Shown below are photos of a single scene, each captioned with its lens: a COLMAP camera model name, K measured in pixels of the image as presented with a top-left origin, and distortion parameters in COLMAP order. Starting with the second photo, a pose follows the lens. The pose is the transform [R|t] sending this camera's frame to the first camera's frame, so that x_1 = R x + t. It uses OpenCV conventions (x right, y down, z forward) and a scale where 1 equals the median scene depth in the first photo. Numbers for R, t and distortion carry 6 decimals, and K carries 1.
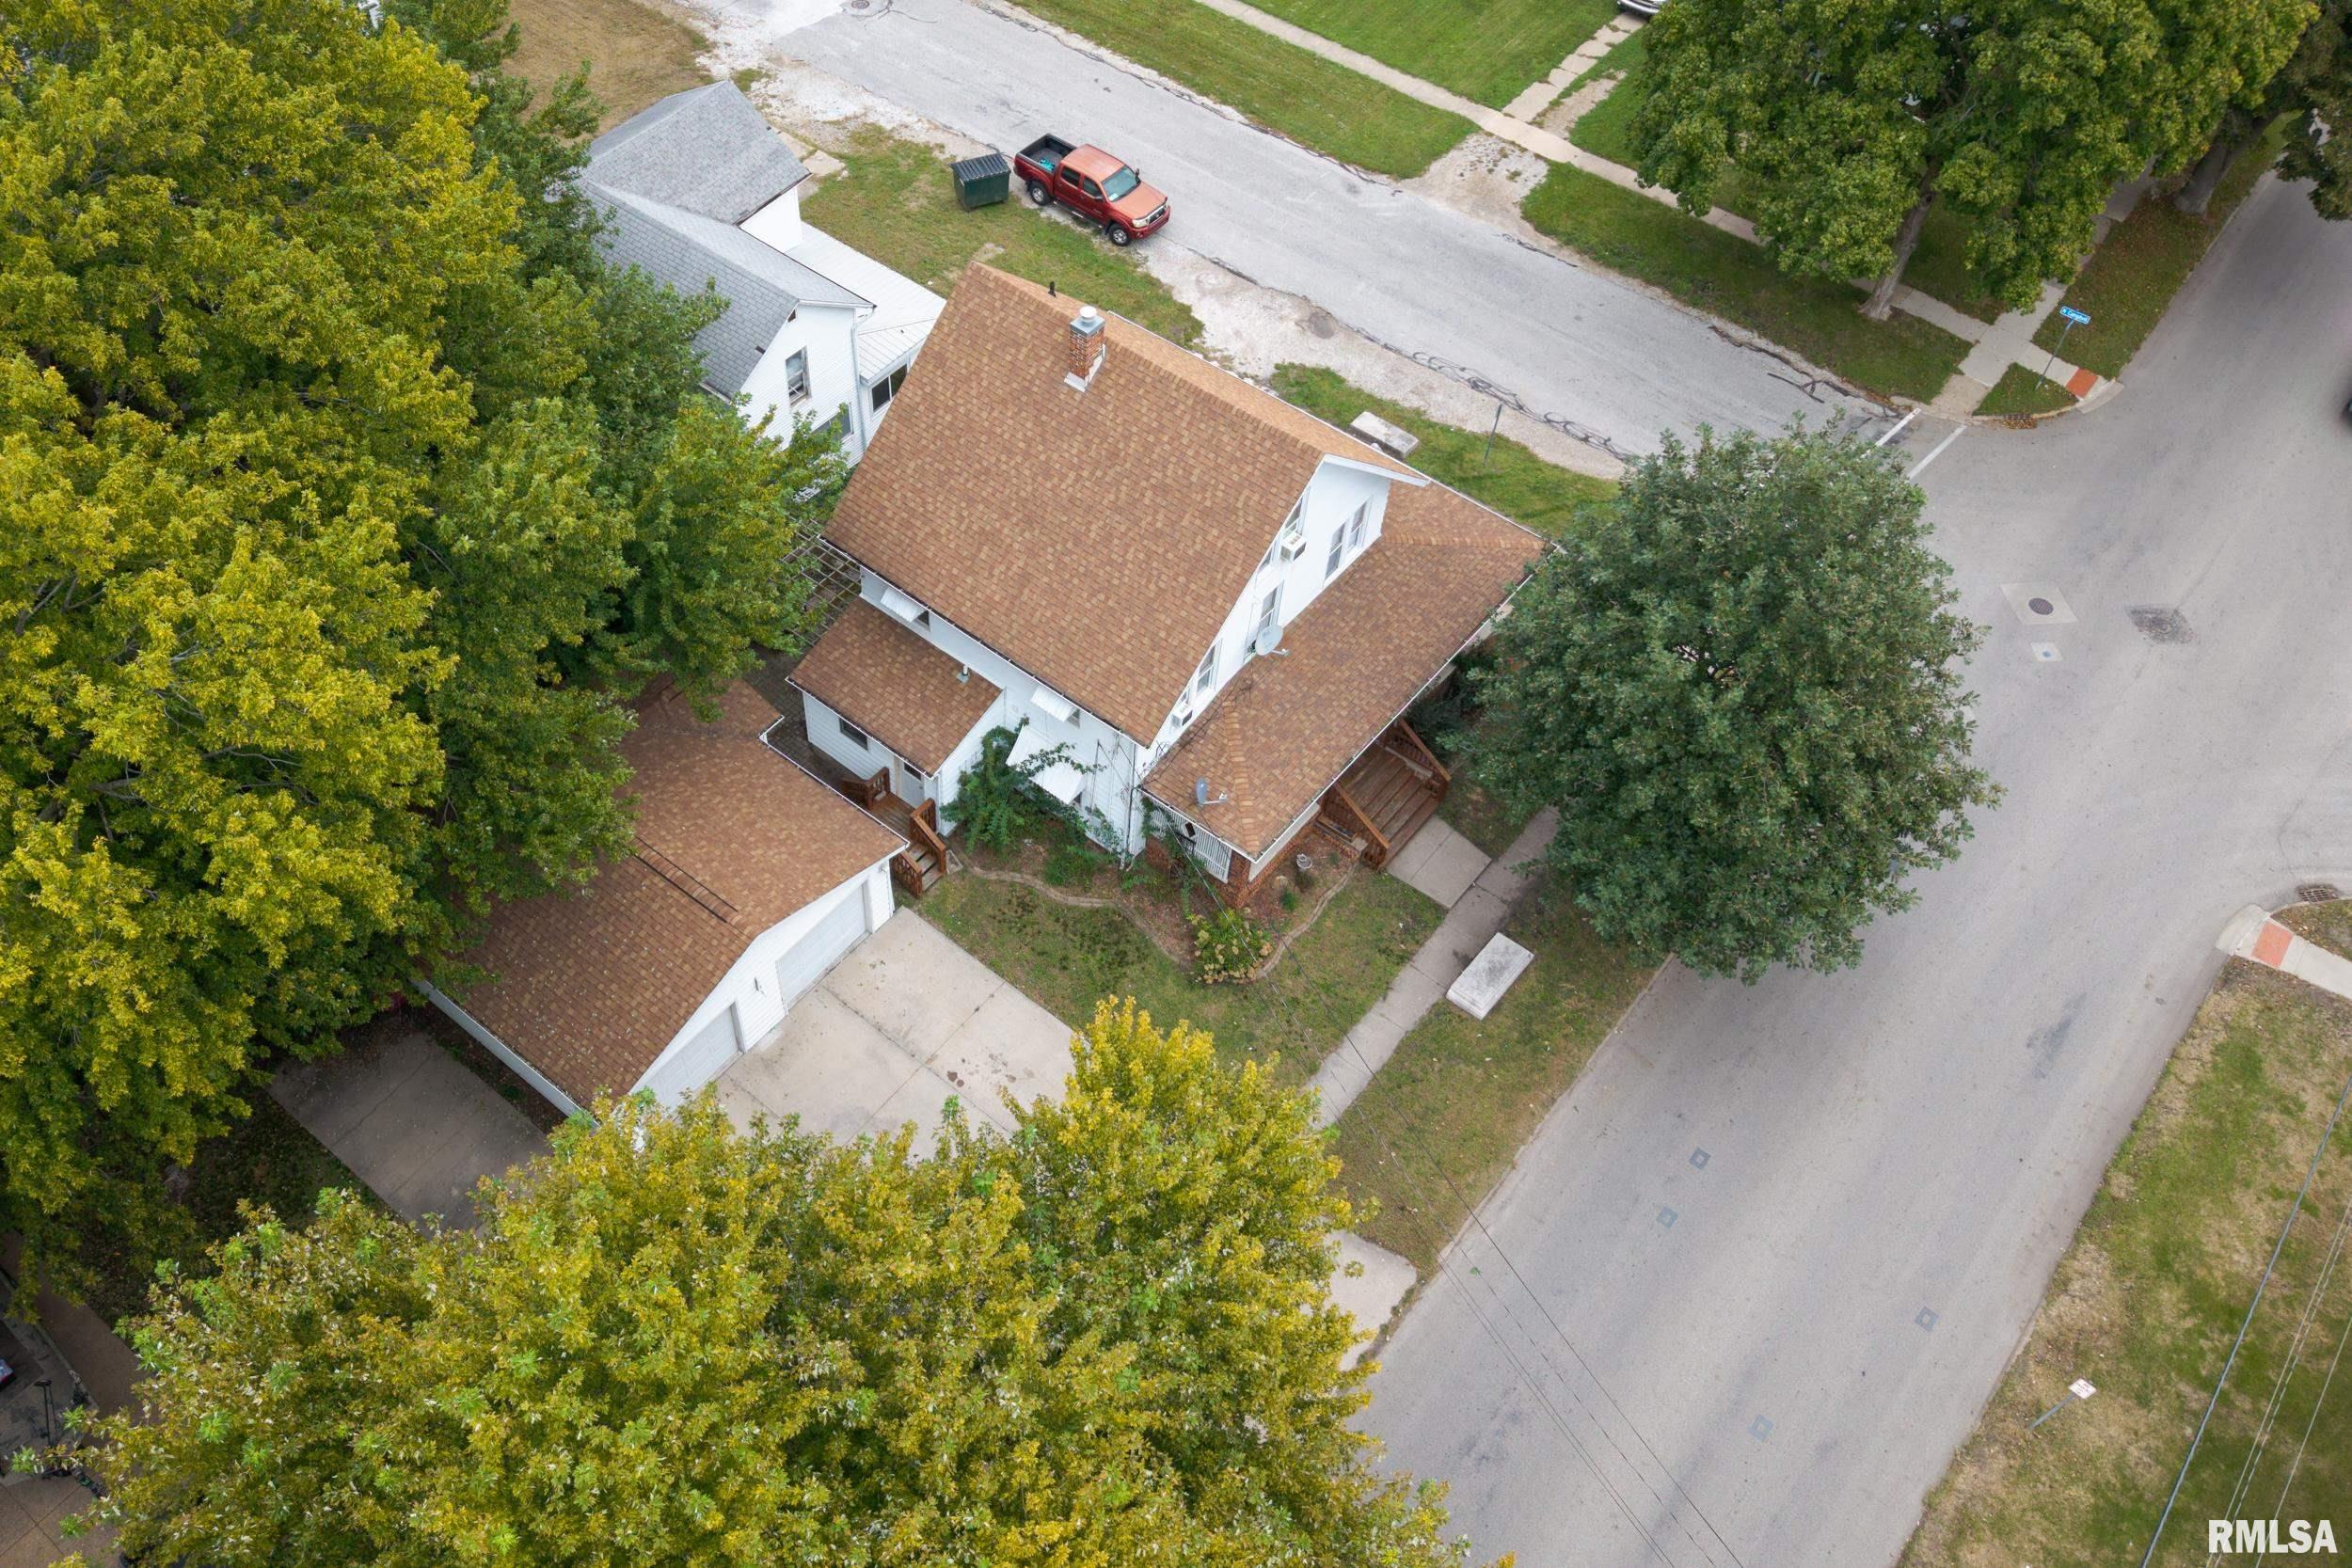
lens RADIAL K [[1957.3, 0, 1179.8], [0, 1957.3, 794.8], [0, 0, 1]] dist [-0.002840, 0.012117]
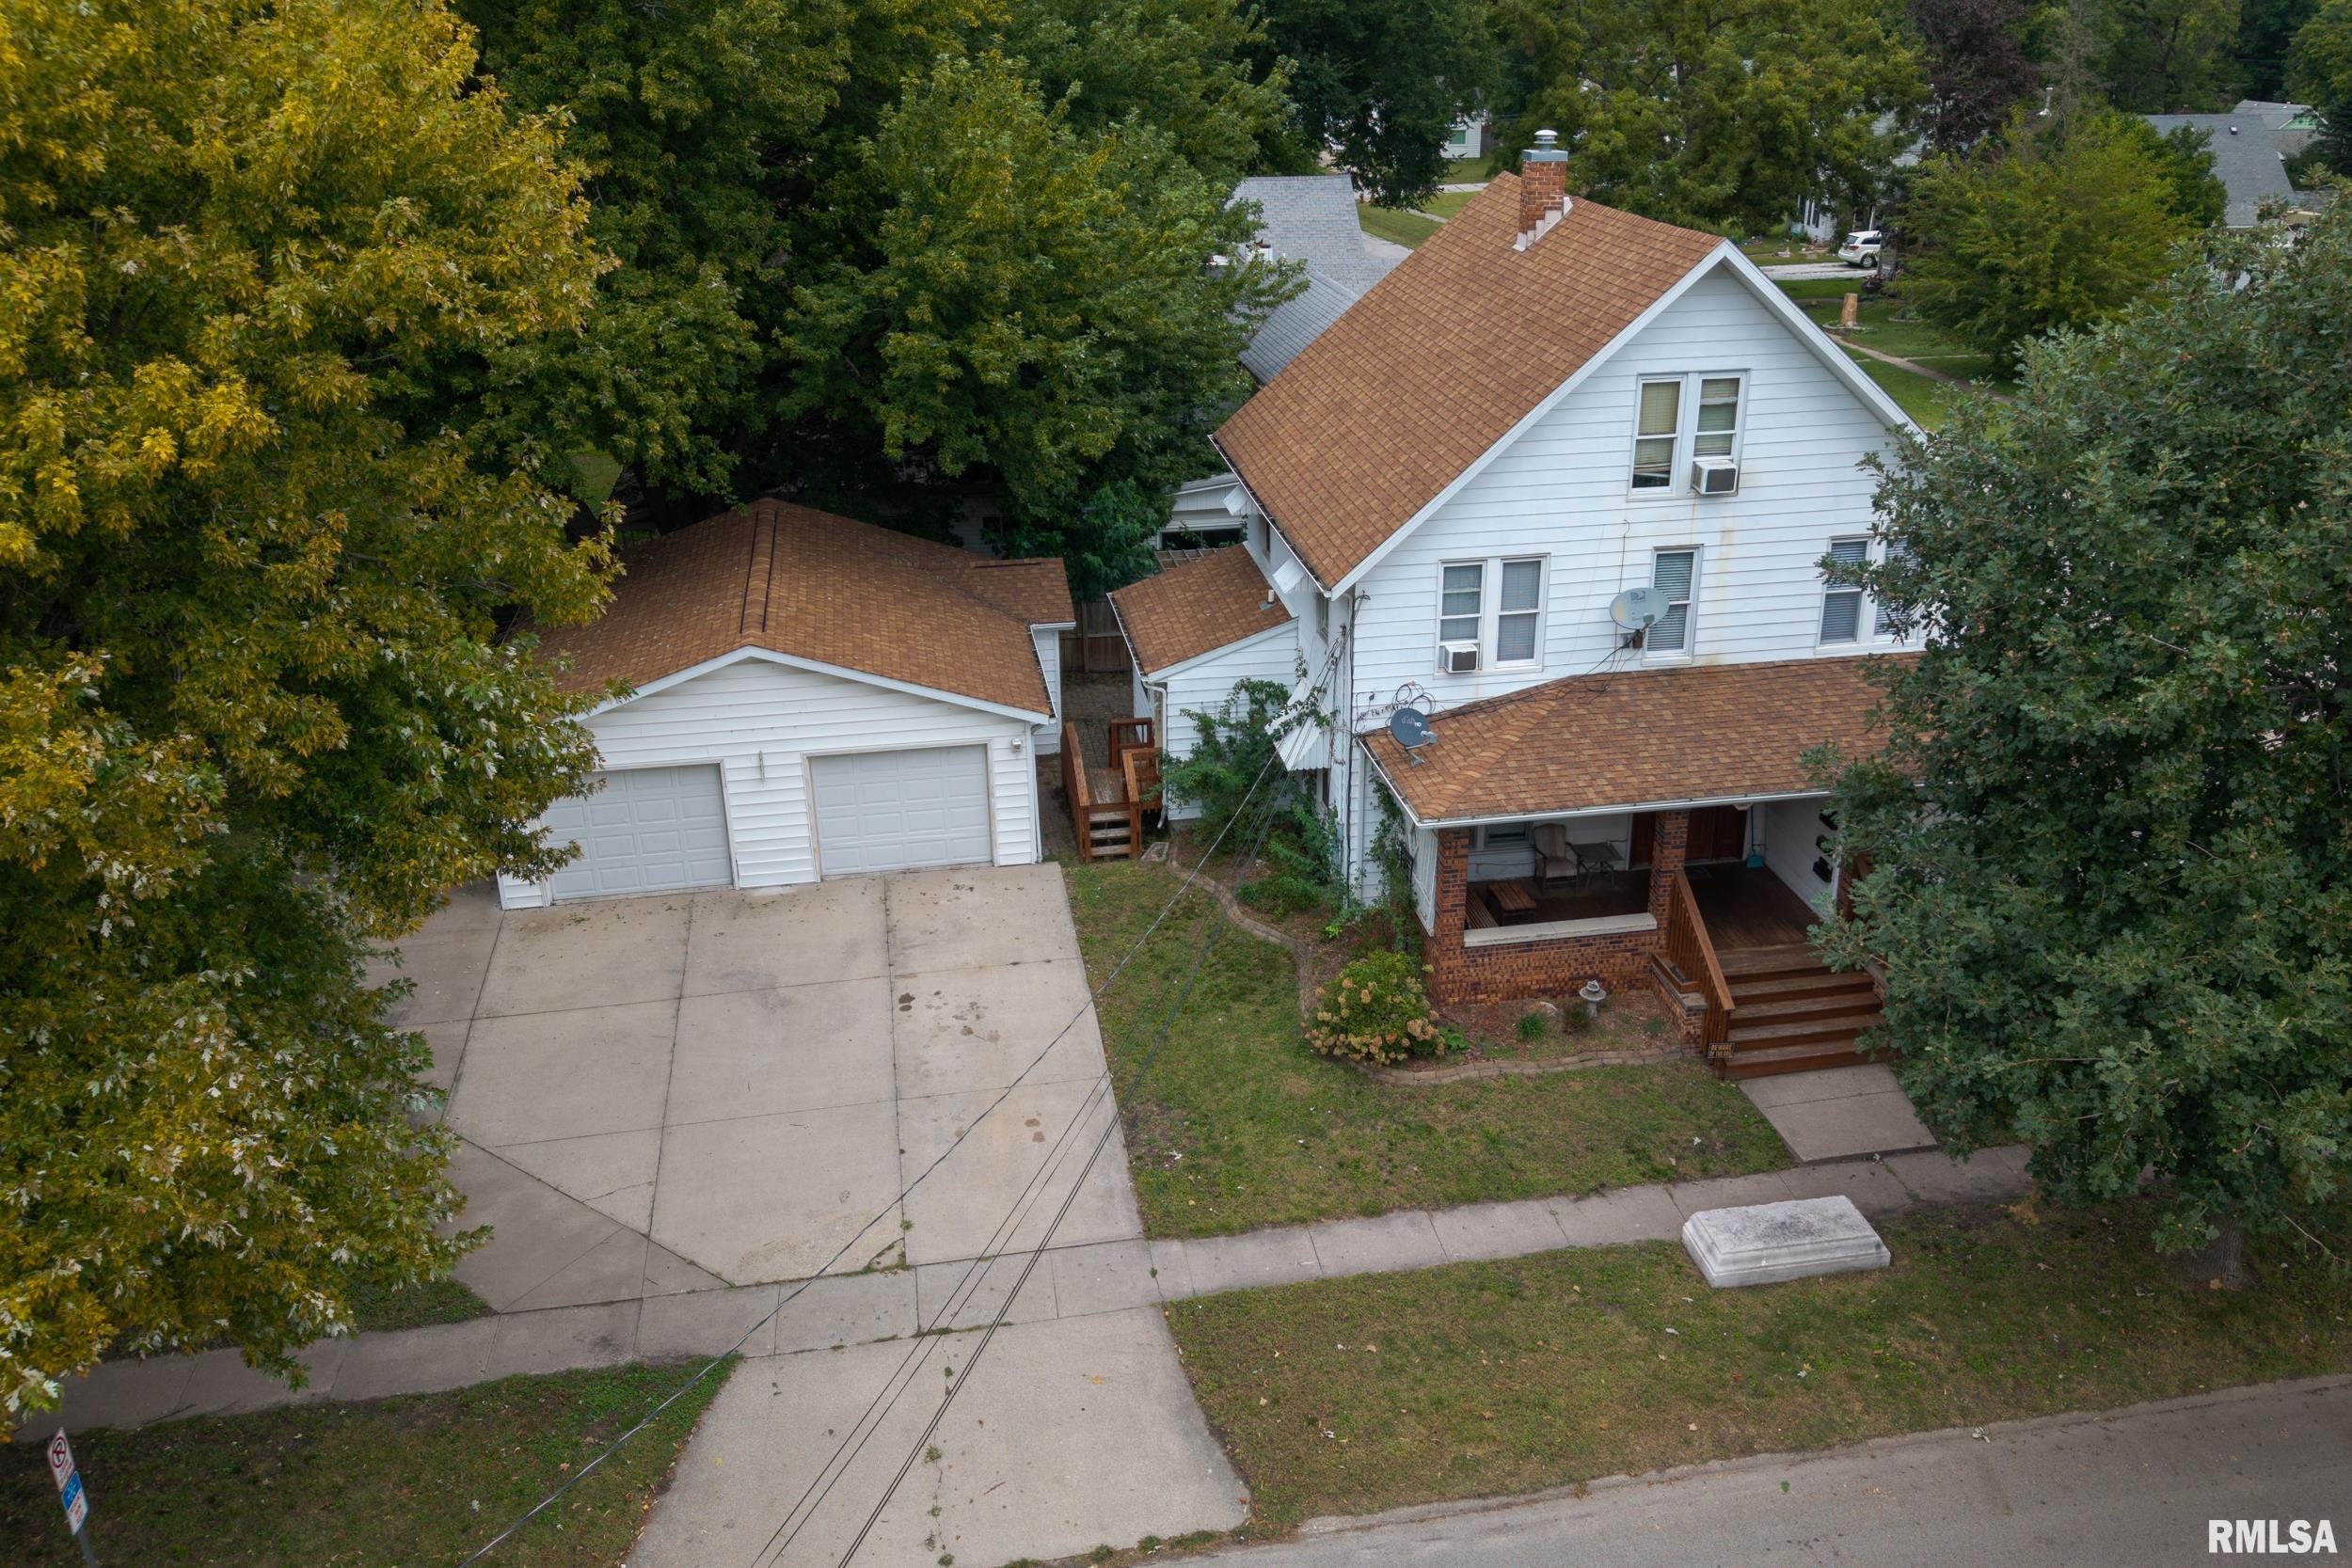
lens RADIAL K [[1957.3, 0, 1177.8], [0, 1957.3, 783.1], [0, 0, 1]] dist [-0.002840, 0.012117]
pose [[0.747277, 0.228891, -0.623847, 0.334947], [-0.494246, 0.818975, -0.291550, 0.223353], [0.444182, 0.526203, 0.725130, 0.506054]]
